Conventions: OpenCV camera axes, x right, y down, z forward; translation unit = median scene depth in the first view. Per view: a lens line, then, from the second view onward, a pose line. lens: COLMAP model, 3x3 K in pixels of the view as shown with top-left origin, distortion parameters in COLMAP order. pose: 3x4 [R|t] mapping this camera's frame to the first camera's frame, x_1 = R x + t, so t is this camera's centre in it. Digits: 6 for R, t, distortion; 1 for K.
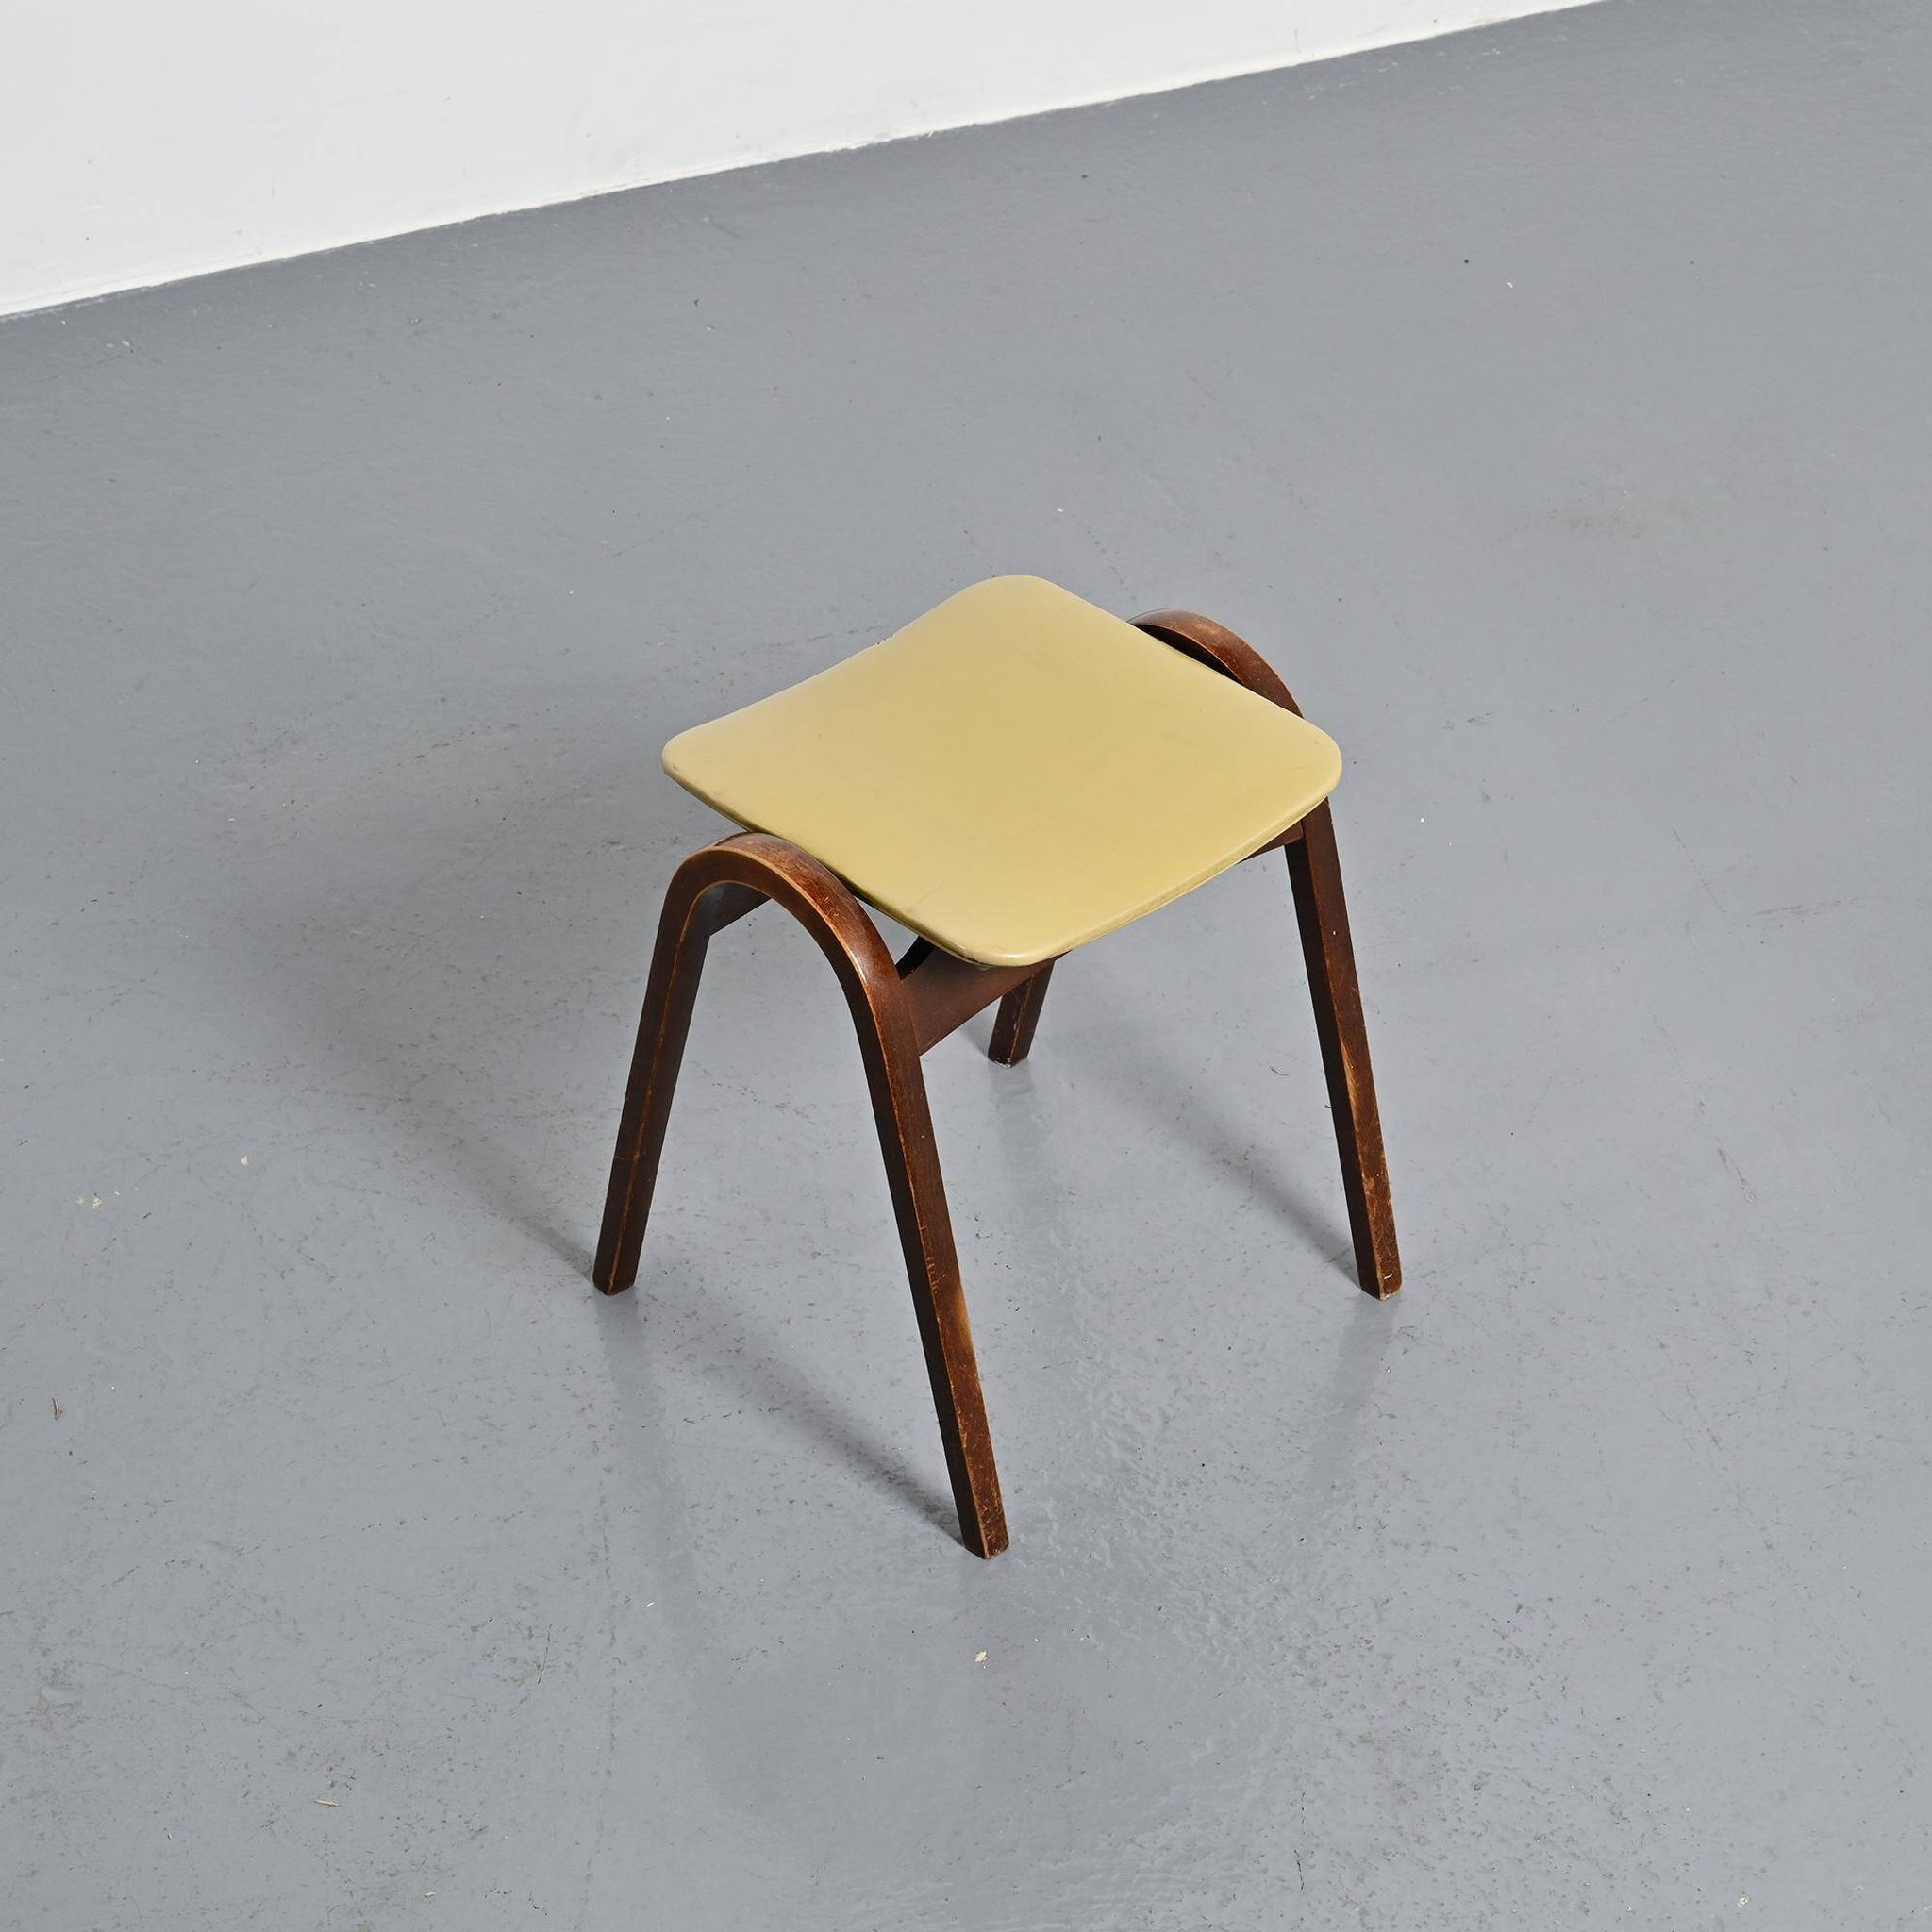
lens RADIAL K [[5296.6, 0, 1043.3], [0, 5296.6, 964.0], [0, 0, 1]] dist [-0.019036, 0.386158]
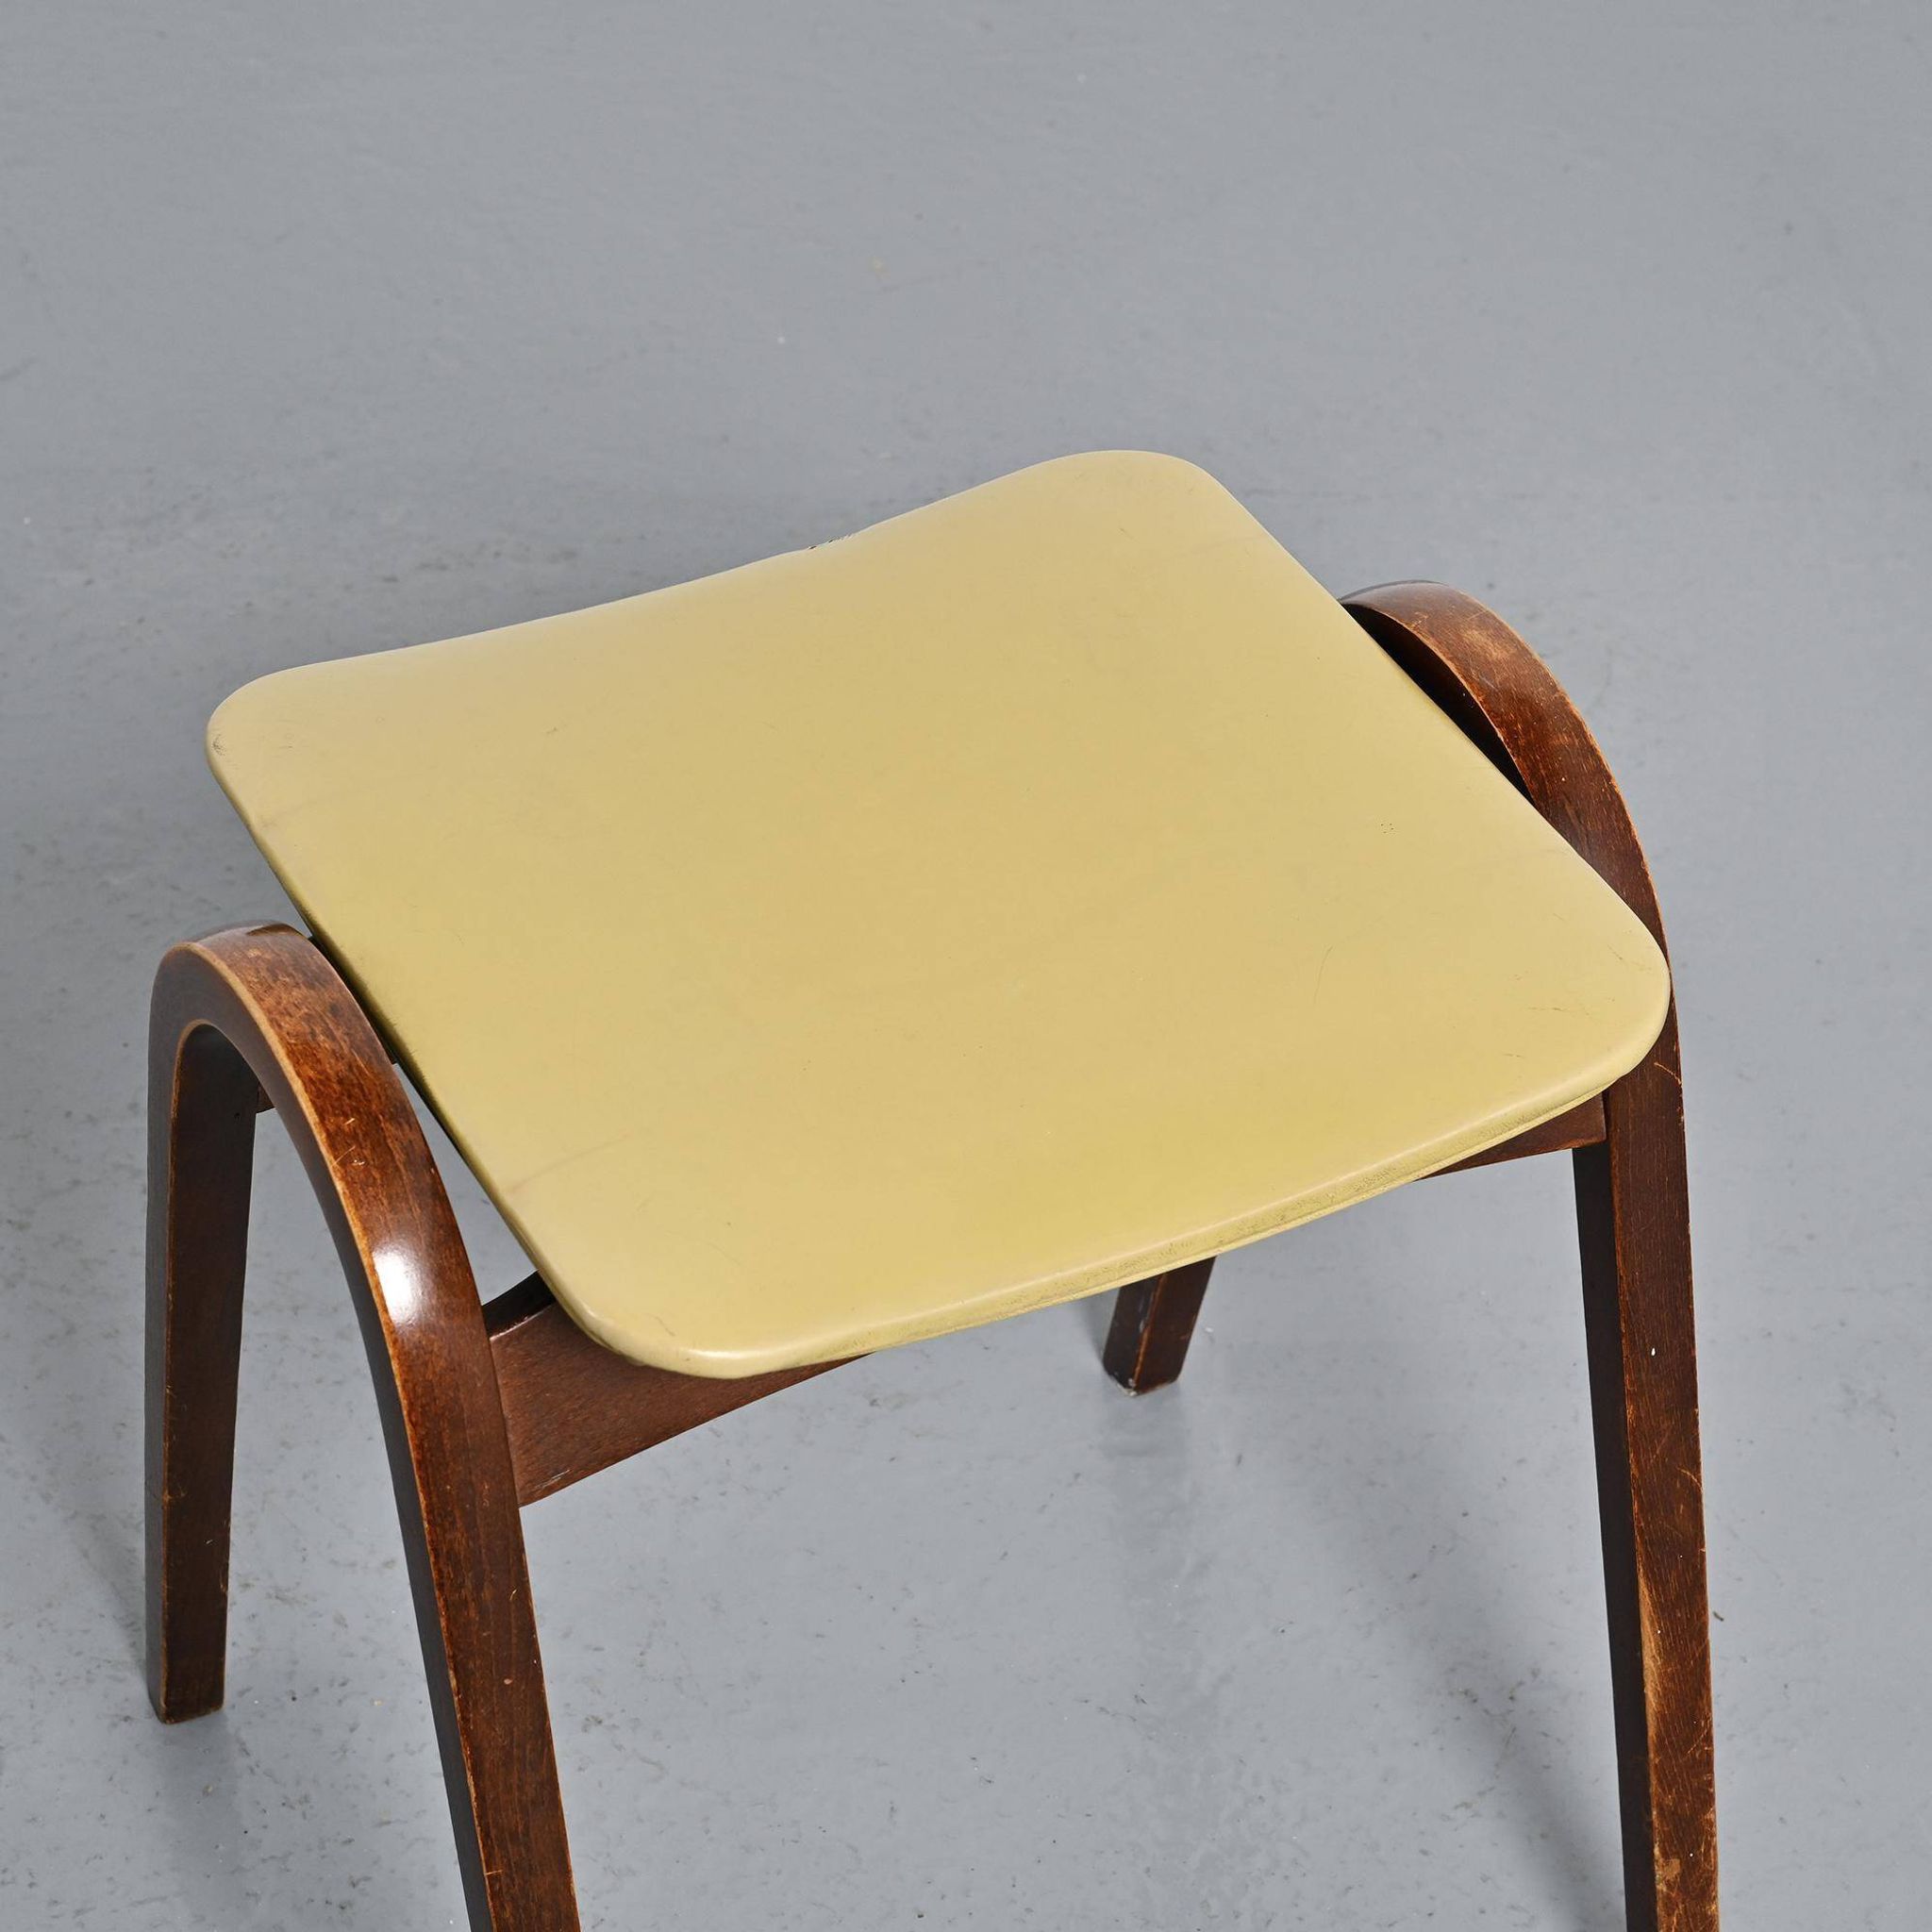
lens RADIAL K [[5296.6, 0, 1043.3], [0, 5296.6, 964.0], [0, 0, 1]] dist [-0.019036, 0.386158]
pose [[0.955637, 0.192572, -0.222874, 0.100742], [-0.181314, 0.980922, 0.070121, -0.061428], [0.232126, -0.026600, 0.972322, 0.552975]]
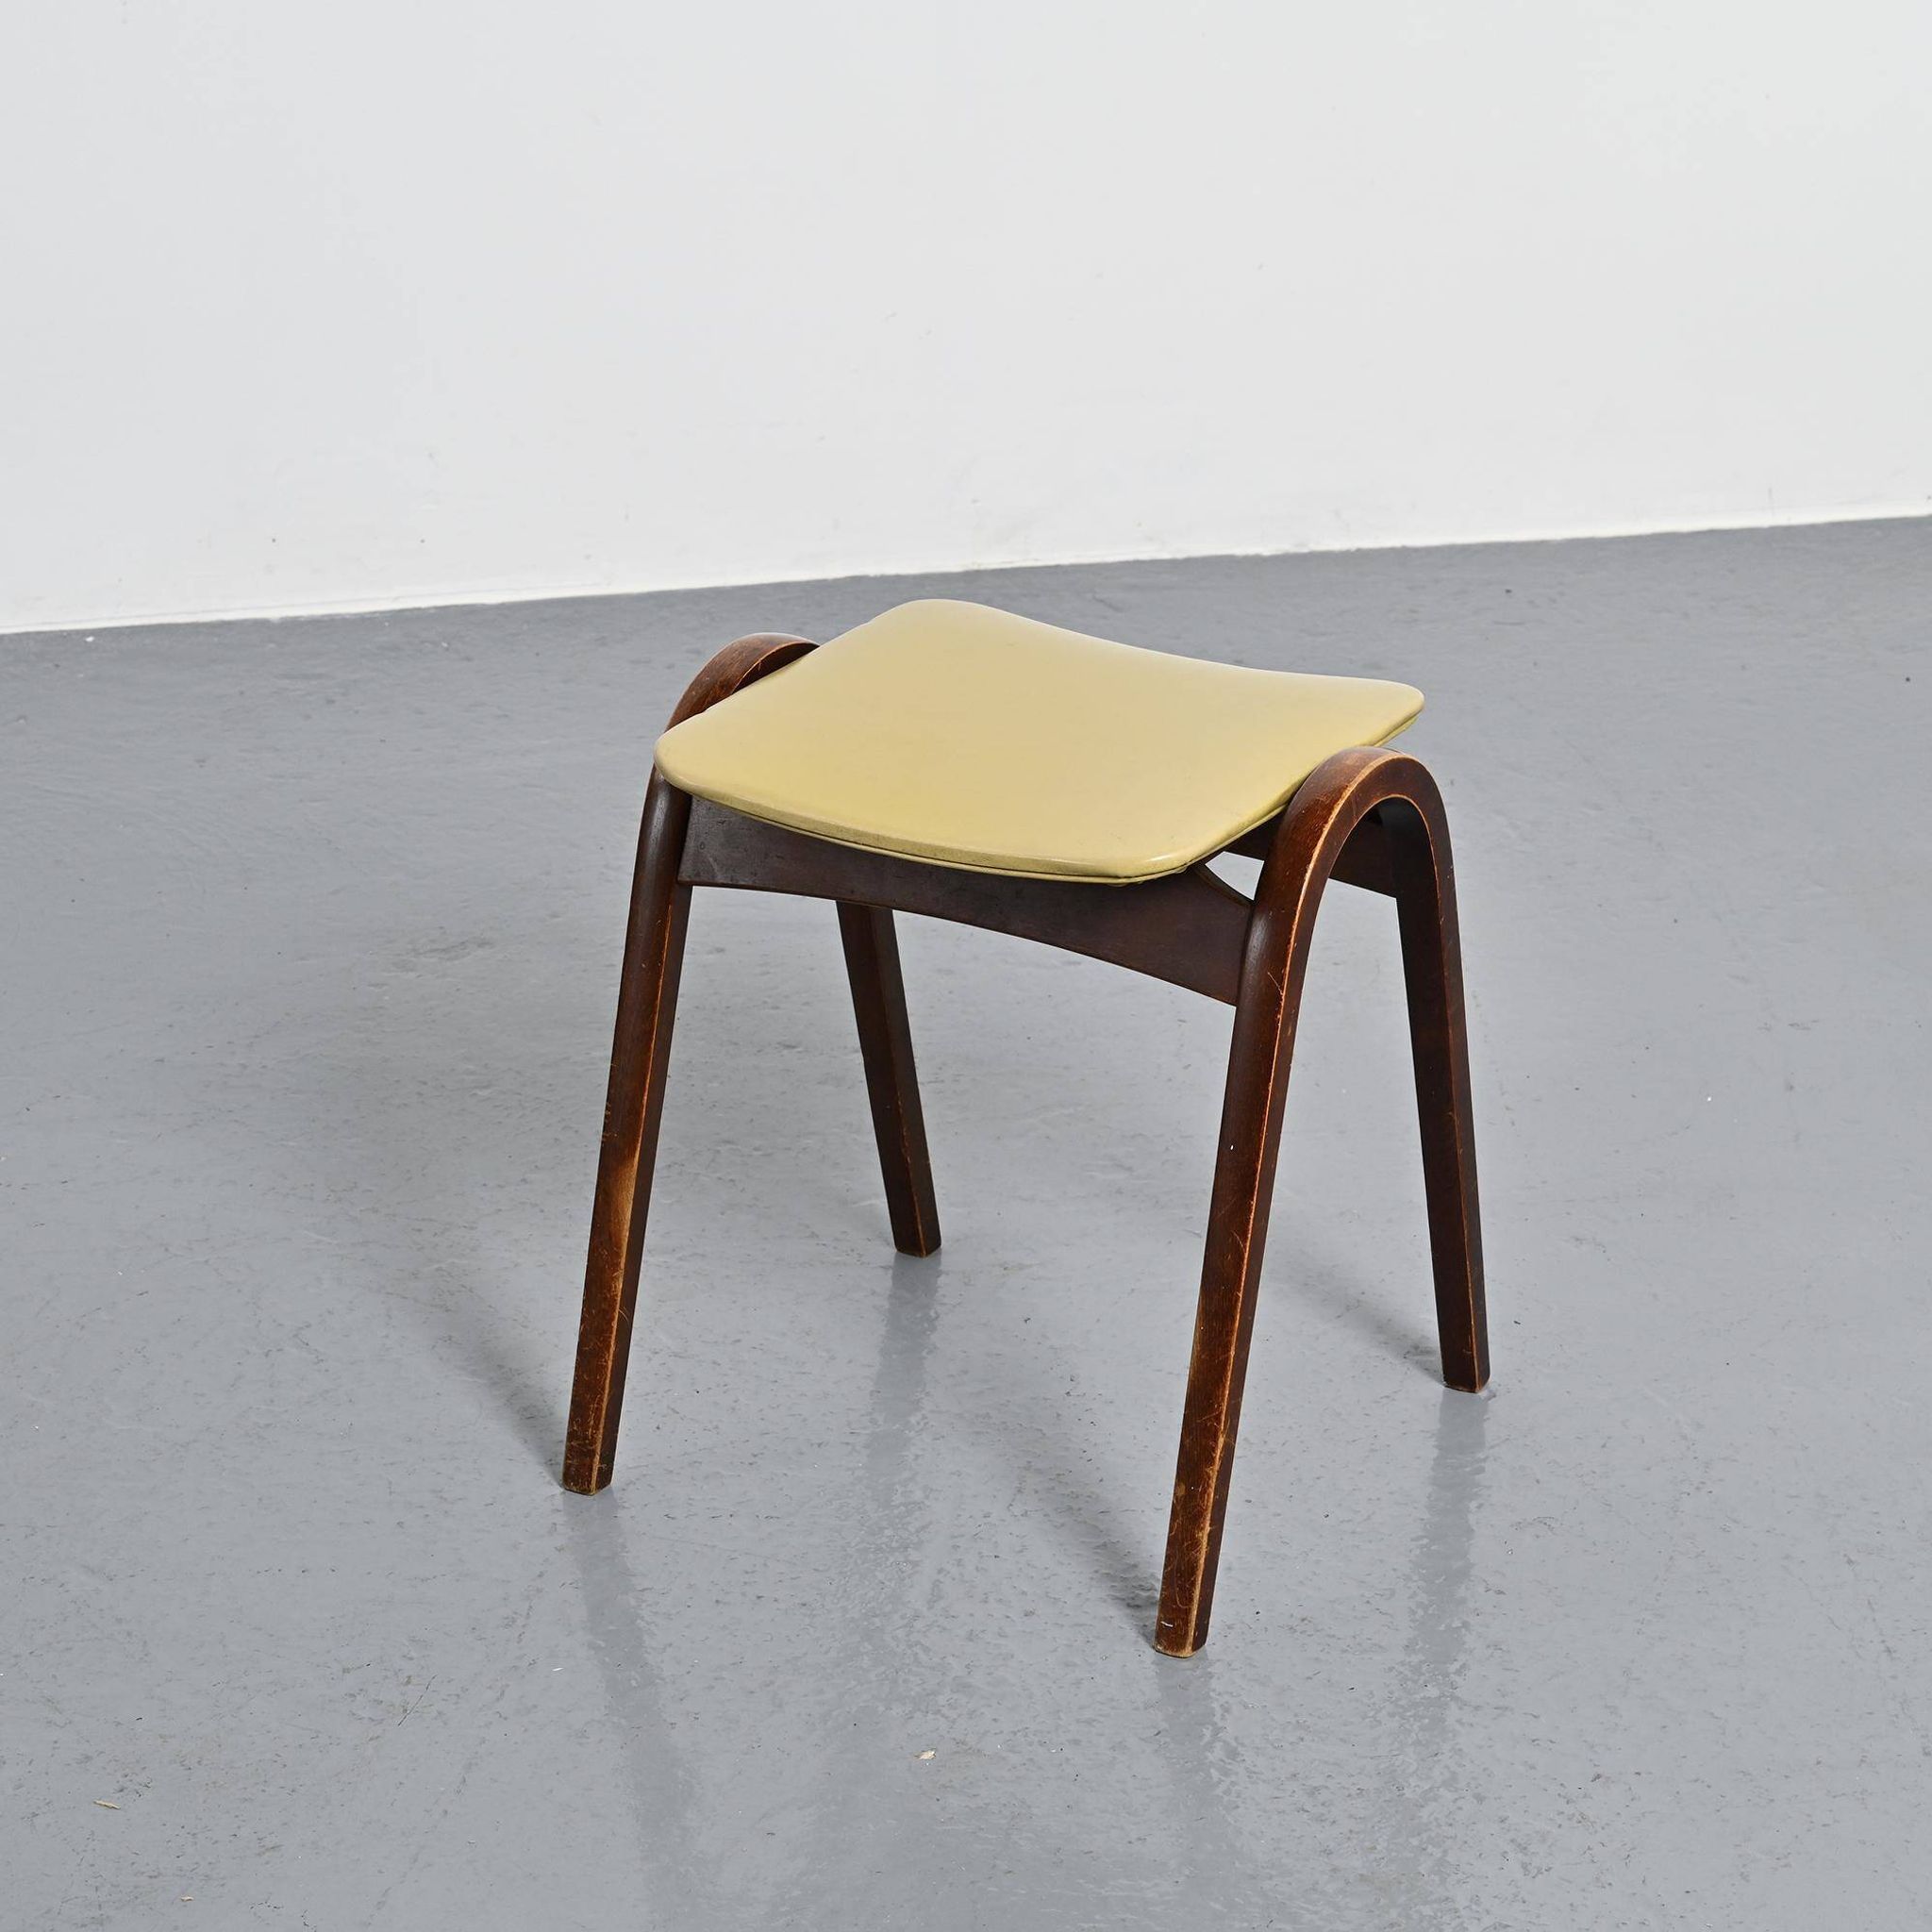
lens RADIAL K [[5296.6, 0, 1043.3], [0, 5296.6, 964.0], [0, 0, 1]] dist [-0.019036, 0.386158]
pose [[0.982459, 0.070150, -0.172780, 0.132504], [-0.108080, 0.969258, -0.221036, 0.181780], [0.151963, 0.235832, 0.959839, 0.173553]]
